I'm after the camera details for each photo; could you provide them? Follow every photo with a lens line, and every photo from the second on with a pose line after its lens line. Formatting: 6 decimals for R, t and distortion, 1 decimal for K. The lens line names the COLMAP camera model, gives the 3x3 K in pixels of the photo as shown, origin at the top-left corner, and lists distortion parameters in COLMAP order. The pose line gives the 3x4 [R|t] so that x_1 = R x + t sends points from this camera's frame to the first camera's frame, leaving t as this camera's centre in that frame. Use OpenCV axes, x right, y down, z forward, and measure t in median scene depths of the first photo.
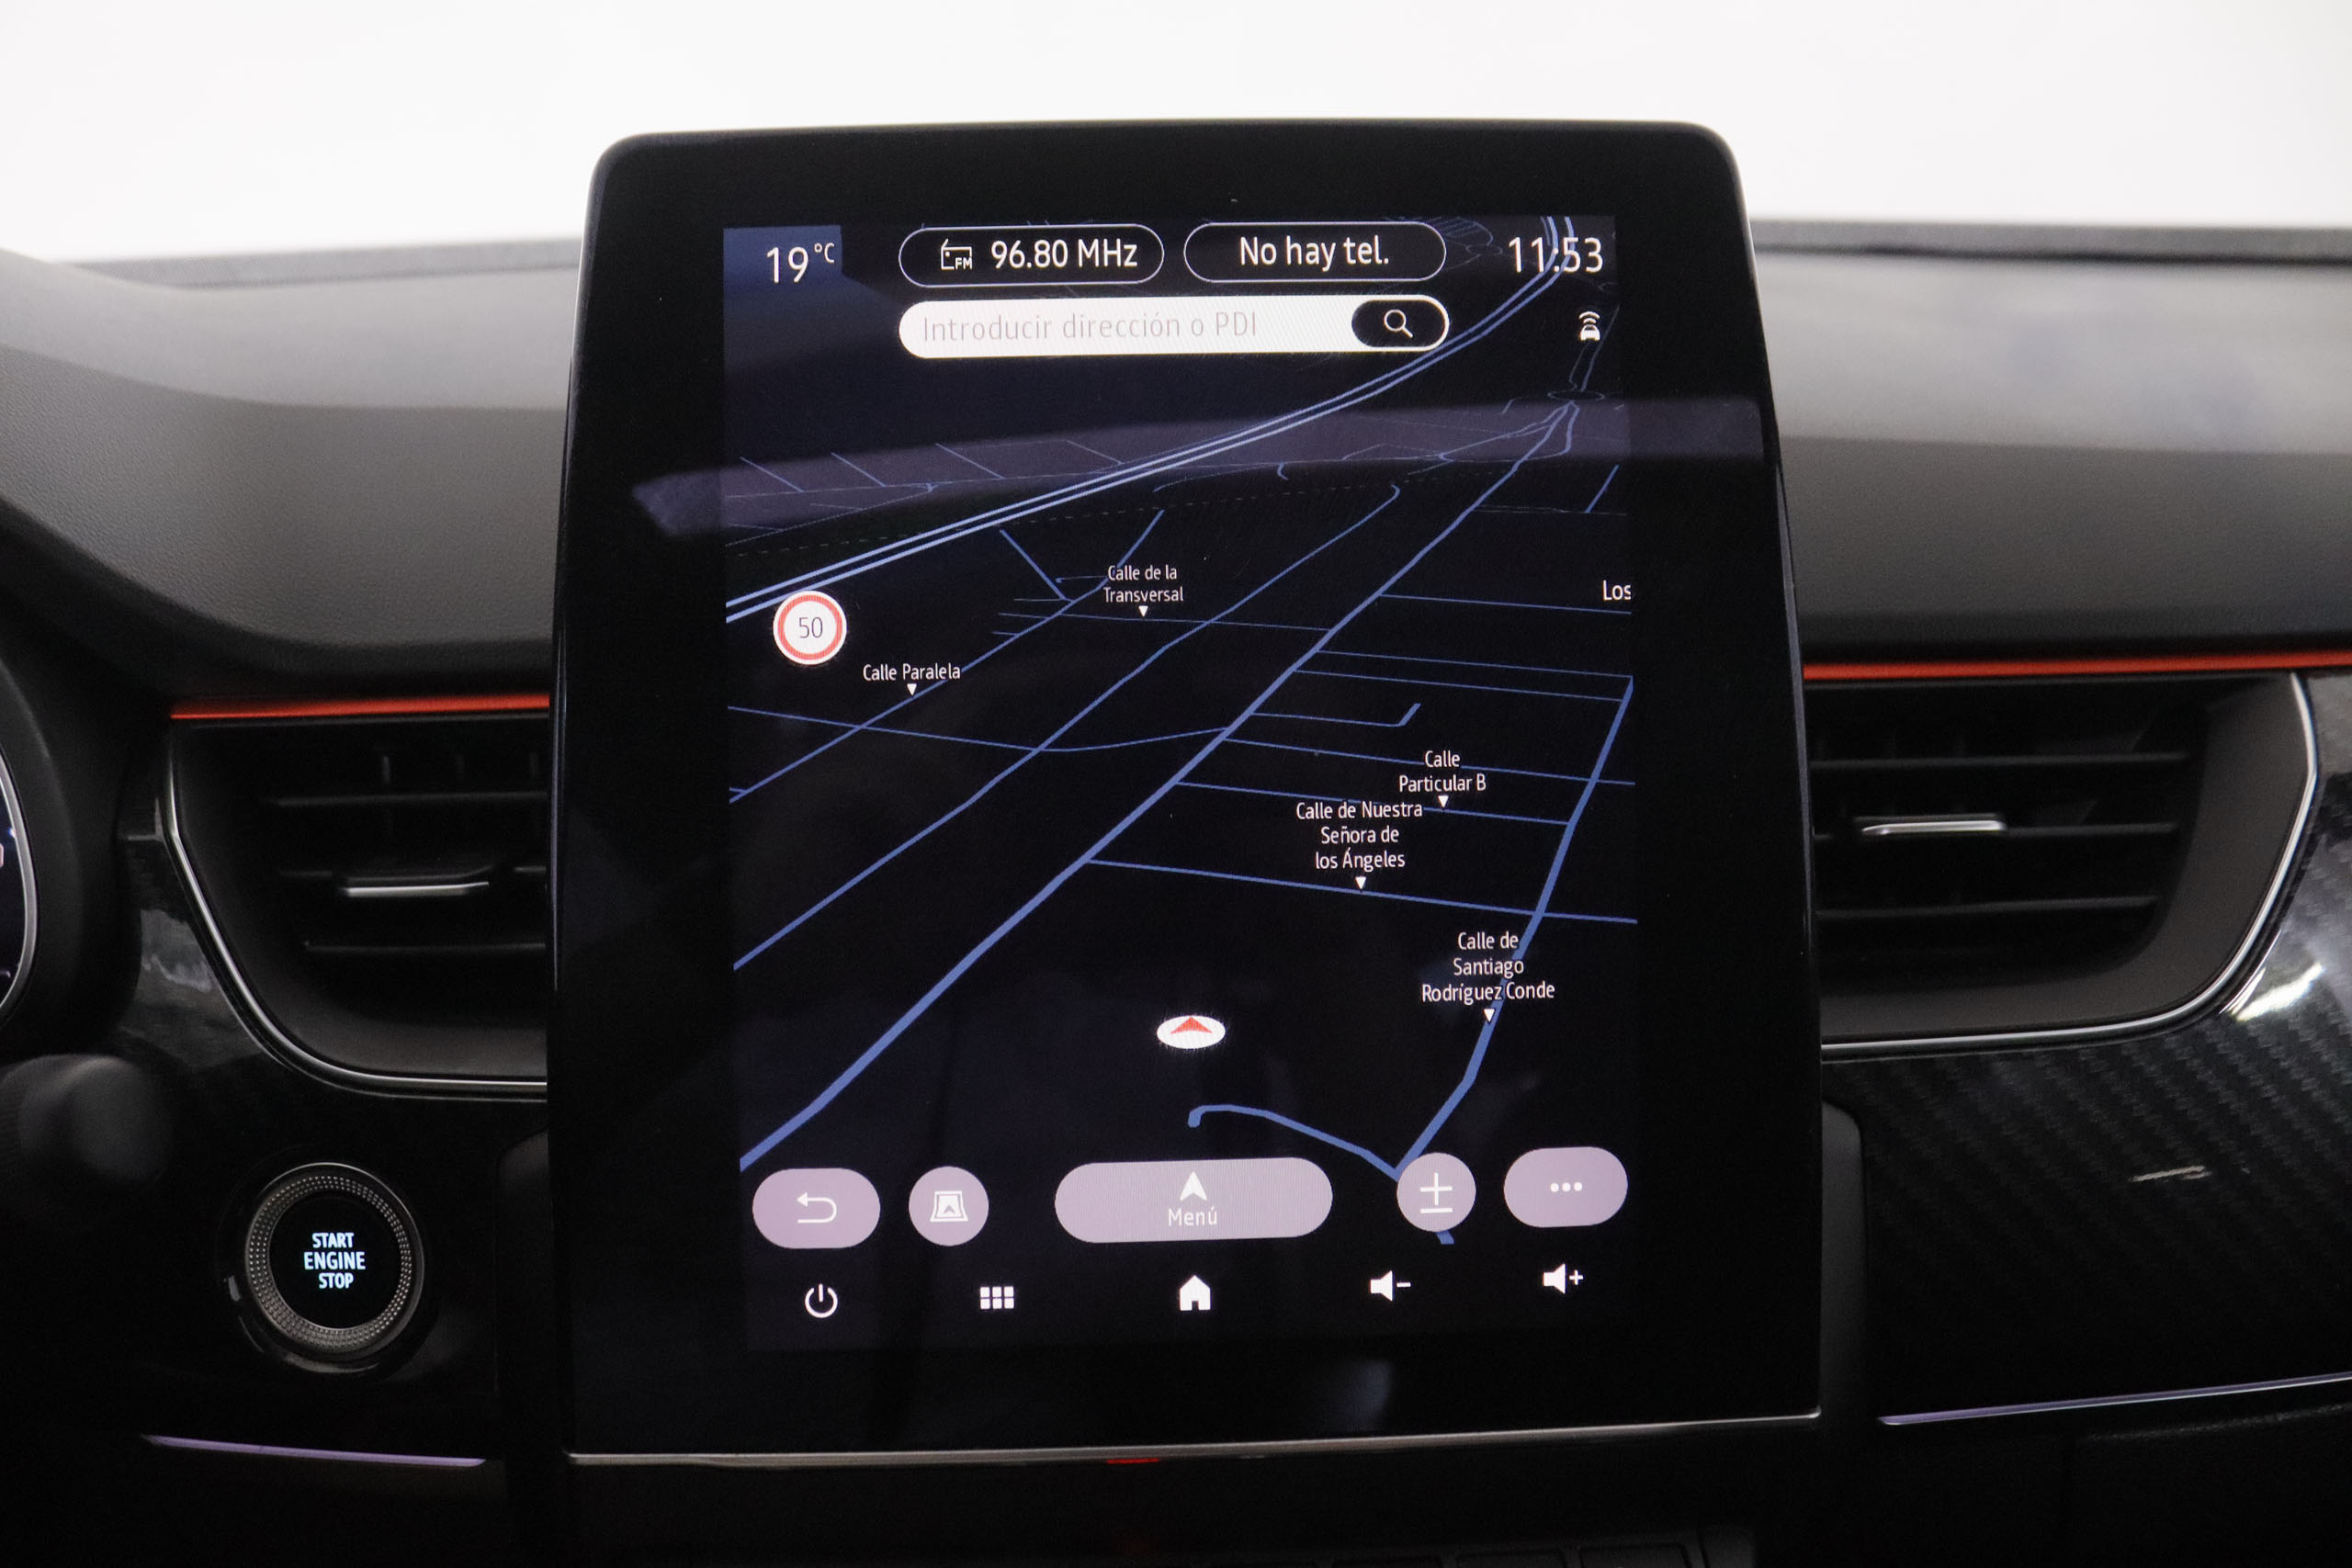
lens RADIAL K [[1920.6, 0, 1176.0], [0, 1920.6, 784.0], [0, 0, 1]] dist [-0.167024, 0.092943]
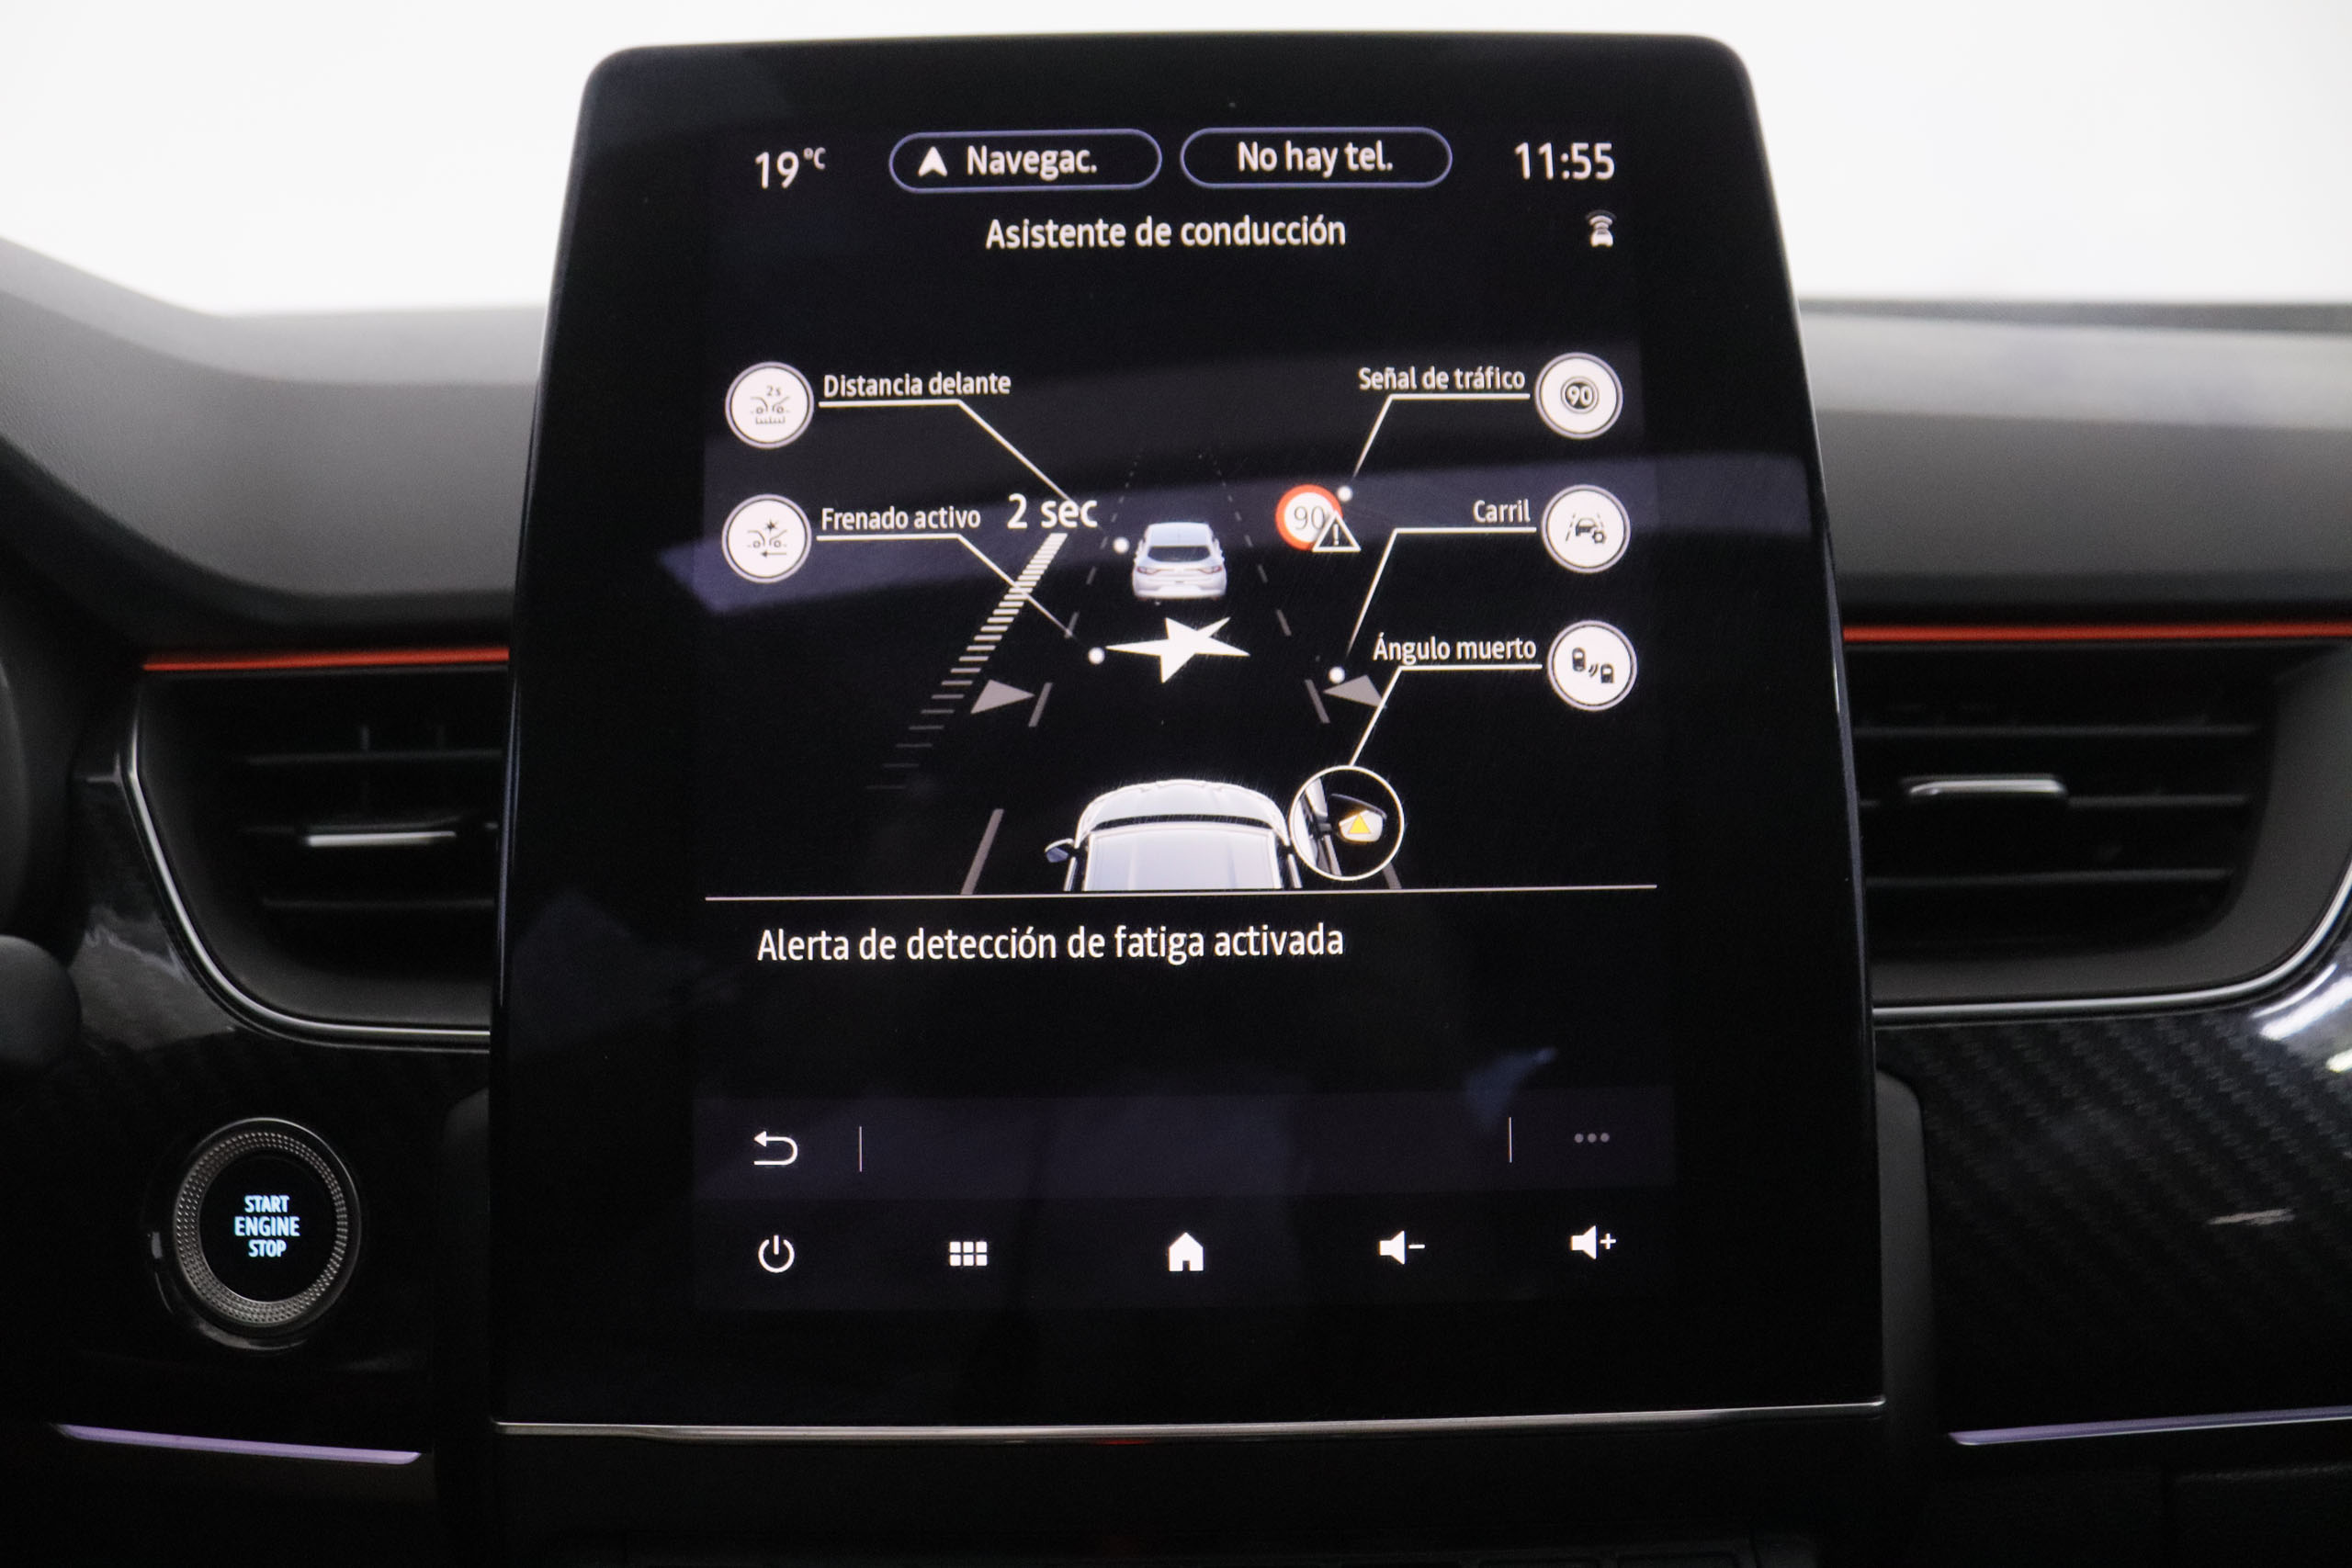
lens RADIAL K [[1920.6, 0, 1176.0], [0, 1920.6, 784.0], [0, 0, 1]] dist [-0.167024, 0.092943]
pose [[0.999553, 0.003877, -0.029648, 0.031057], [-0.007198, 0.993600, -0.112727, 0.147063], [0.029022, 0.112890, 0.993184, 0.070775]]
